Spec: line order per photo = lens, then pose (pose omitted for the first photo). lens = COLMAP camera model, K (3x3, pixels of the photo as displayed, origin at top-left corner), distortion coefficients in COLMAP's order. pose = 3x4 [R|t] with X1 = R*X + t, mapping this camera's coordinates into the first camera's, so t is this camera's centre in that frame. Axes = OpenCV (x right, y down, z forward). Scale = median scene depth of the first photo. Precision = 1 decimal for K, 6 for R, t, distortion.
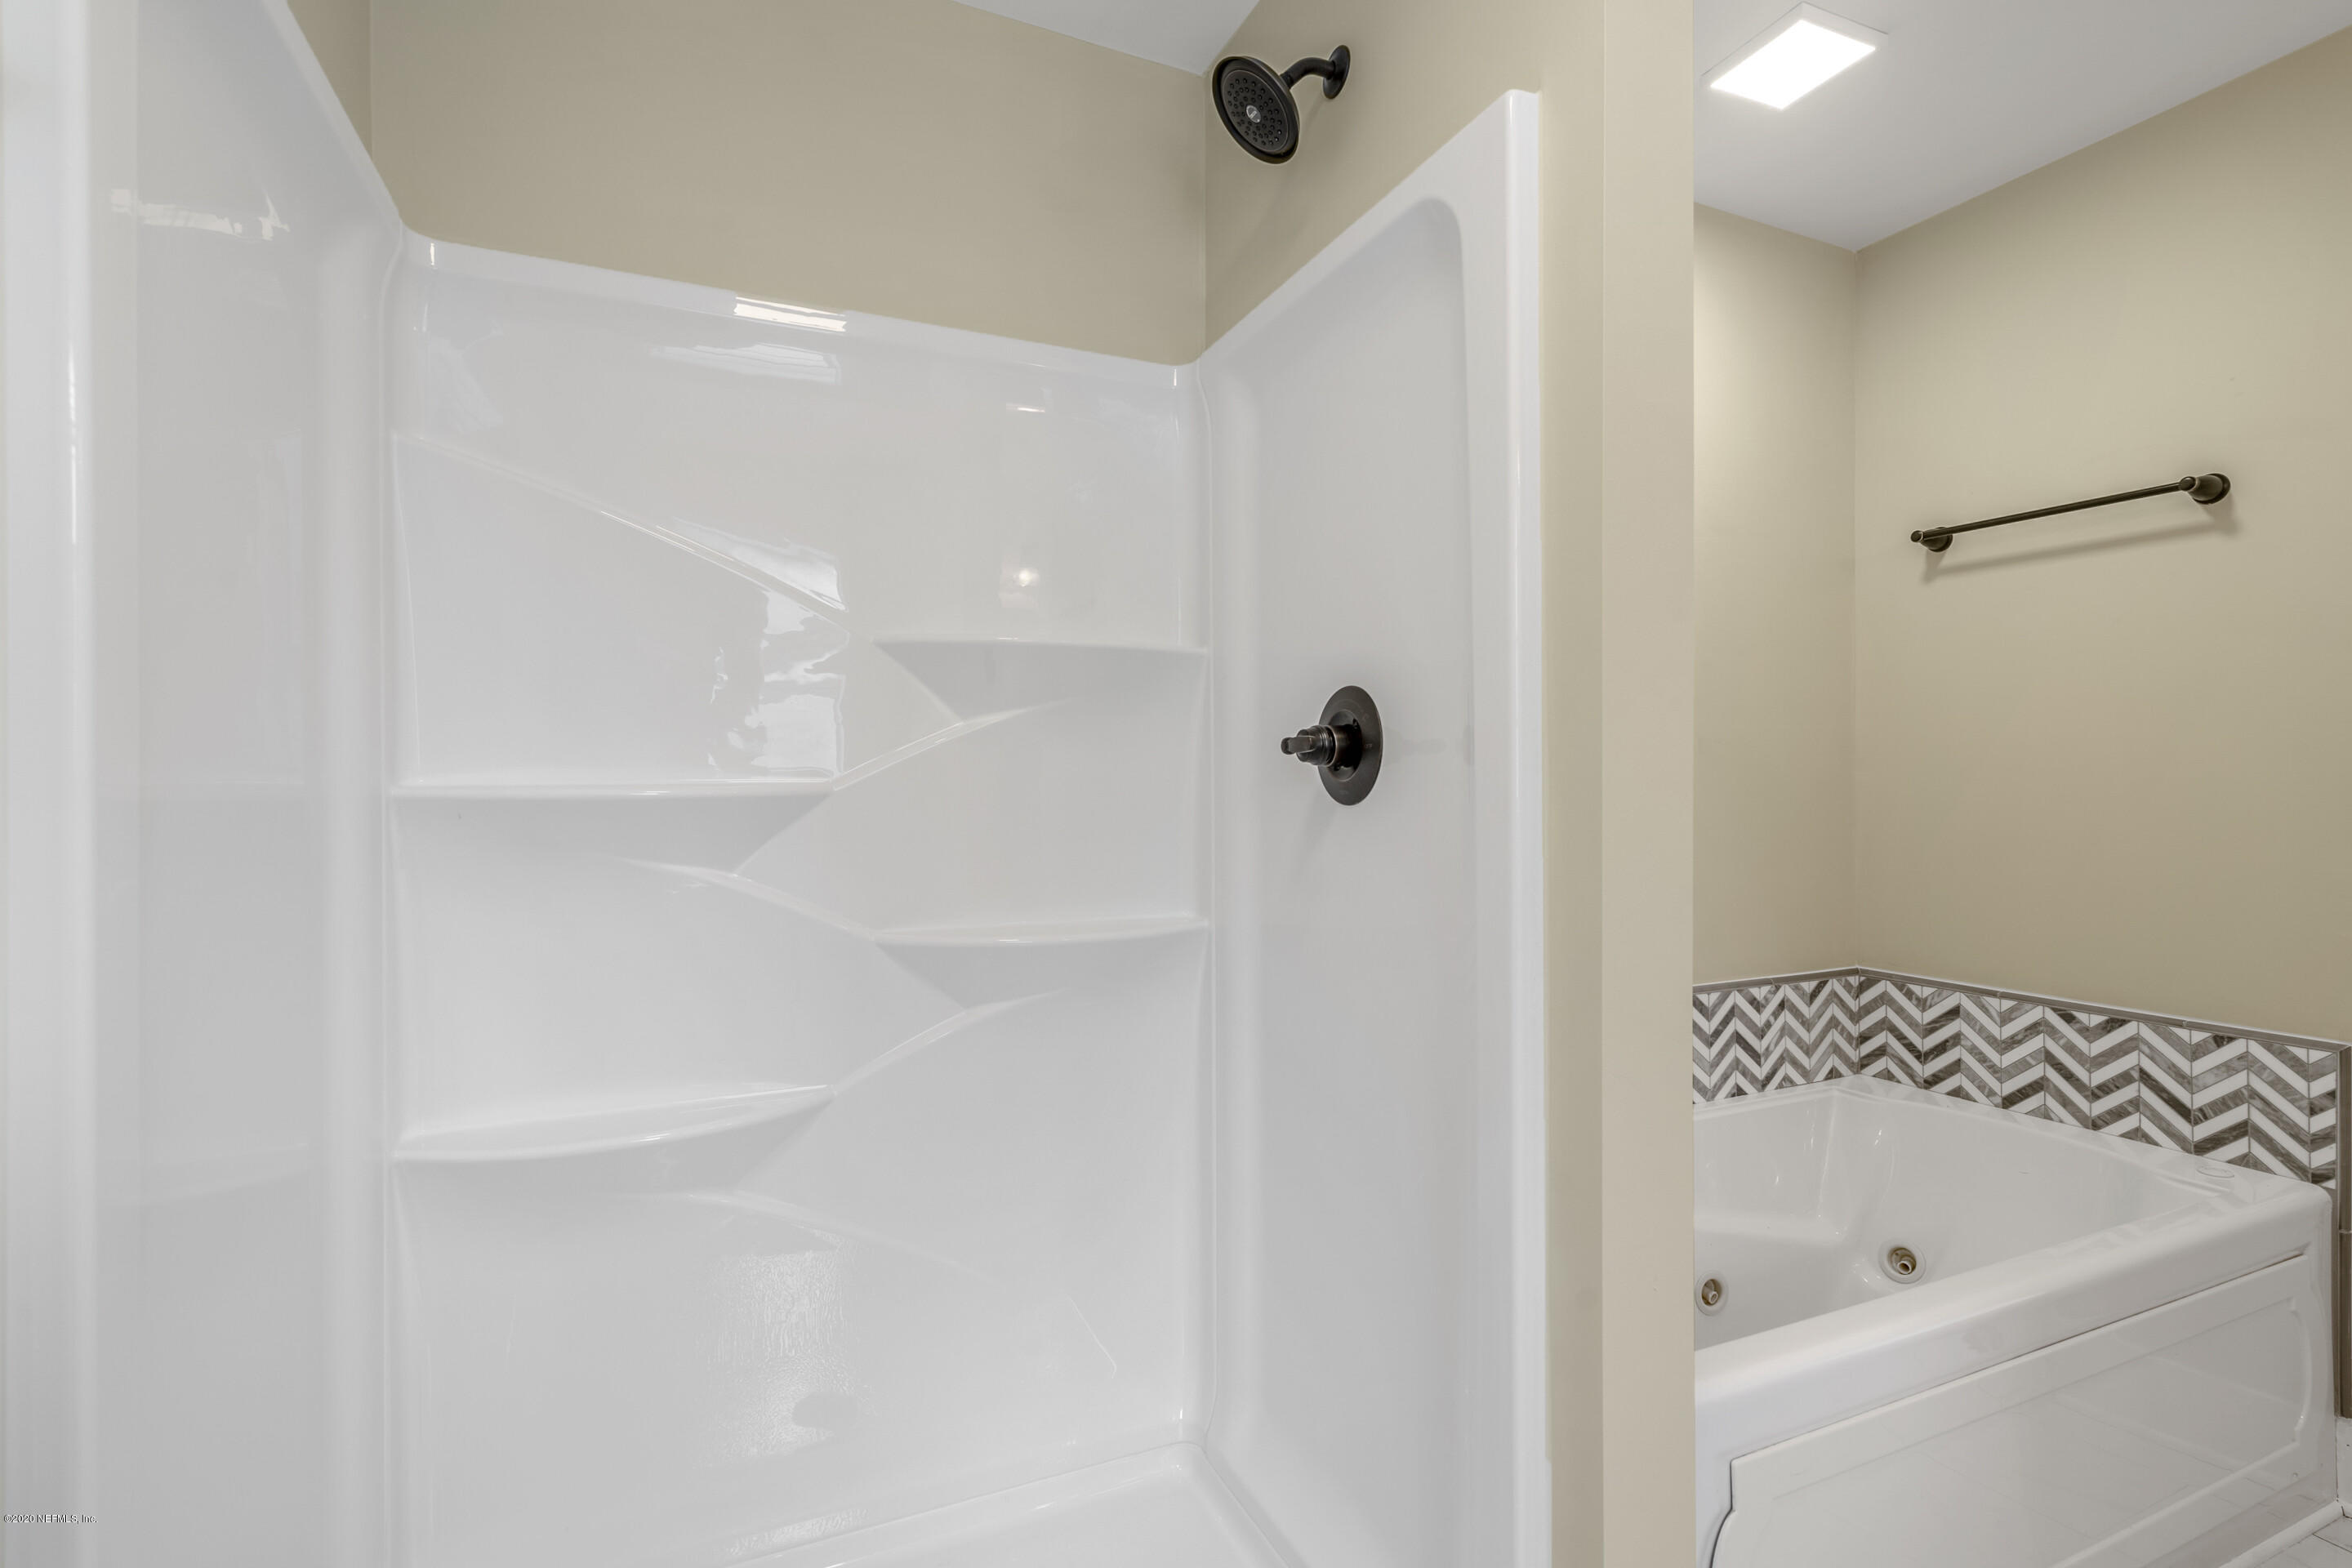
lens RADIAL K [[1073.3, 0, 1167.8], [0, 1073.3, 780.0], [0, 0, 1]] dist [-0.001800, 0.000301]
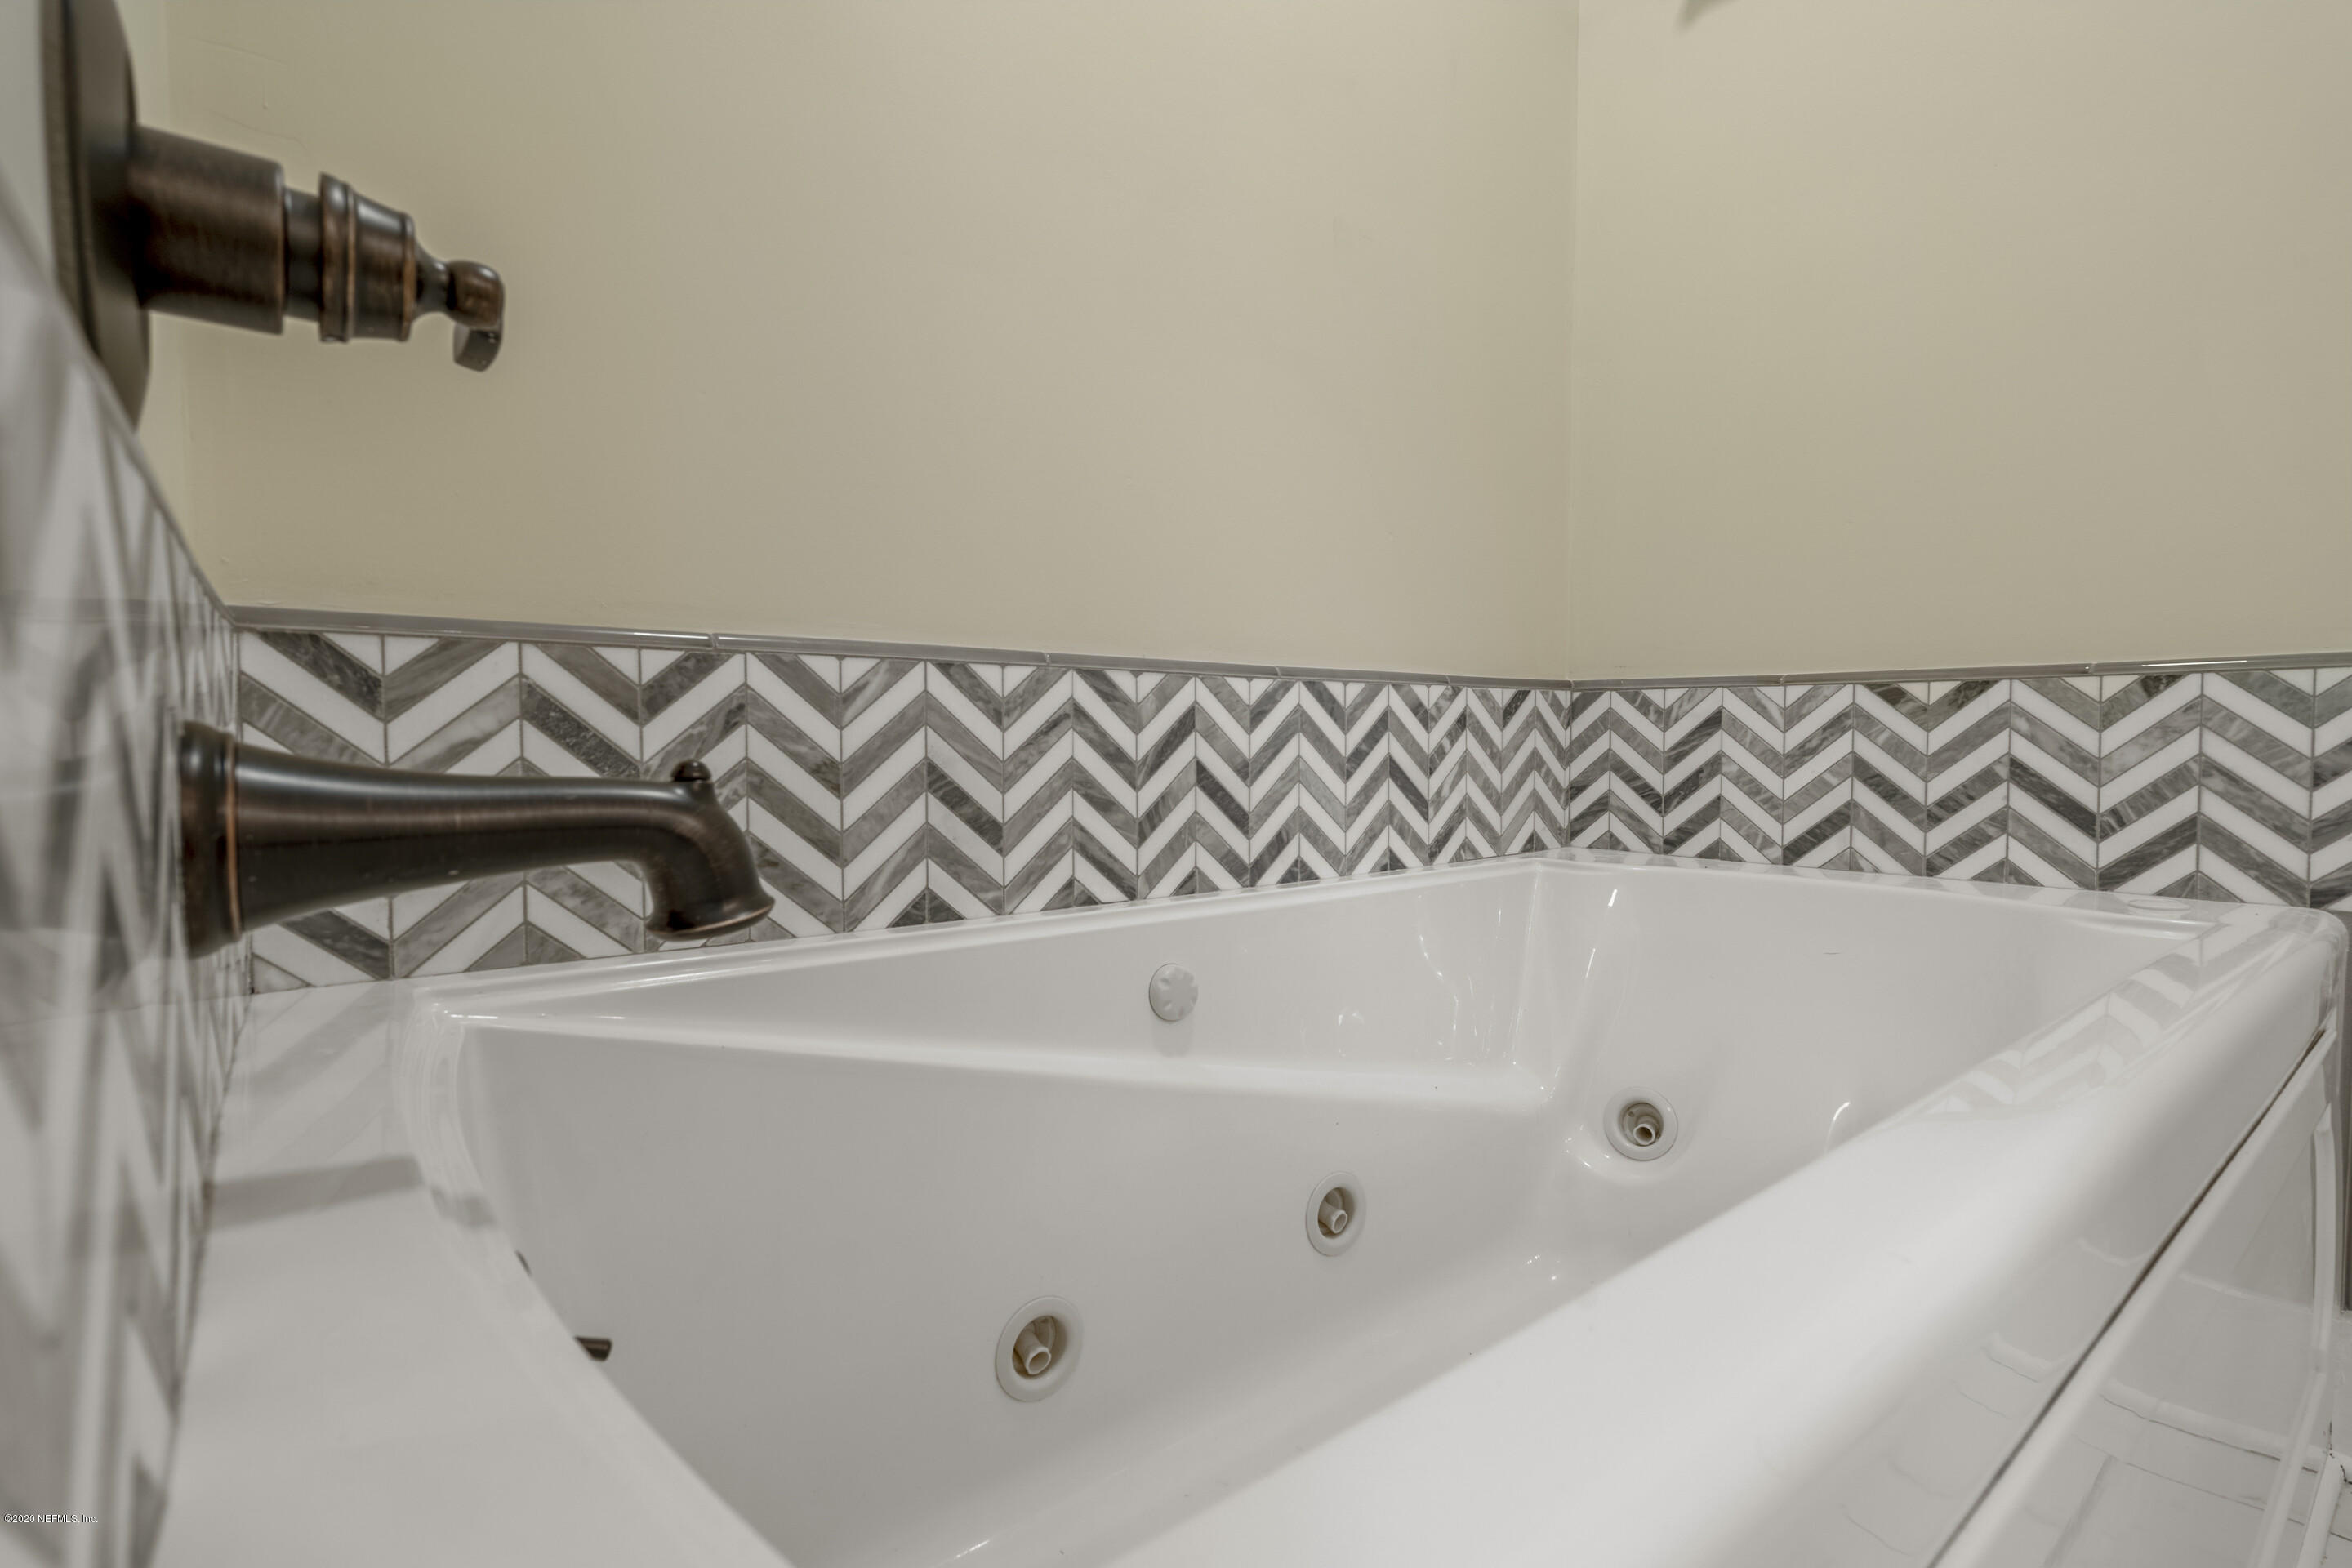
lens RADIAL K [[1073.3, 0, 1168.4], [0, 1073.3, 788.5], [0, 0, 1]] dist [-0.001800, 0.000301]
pose [[0.966169, -0.007360, 0.257805, 0.275782], [-0.003862, 0.999068, 0.042994, 0.233345], [-0.257881, -0.042536, 0.965240, 0.491336]]
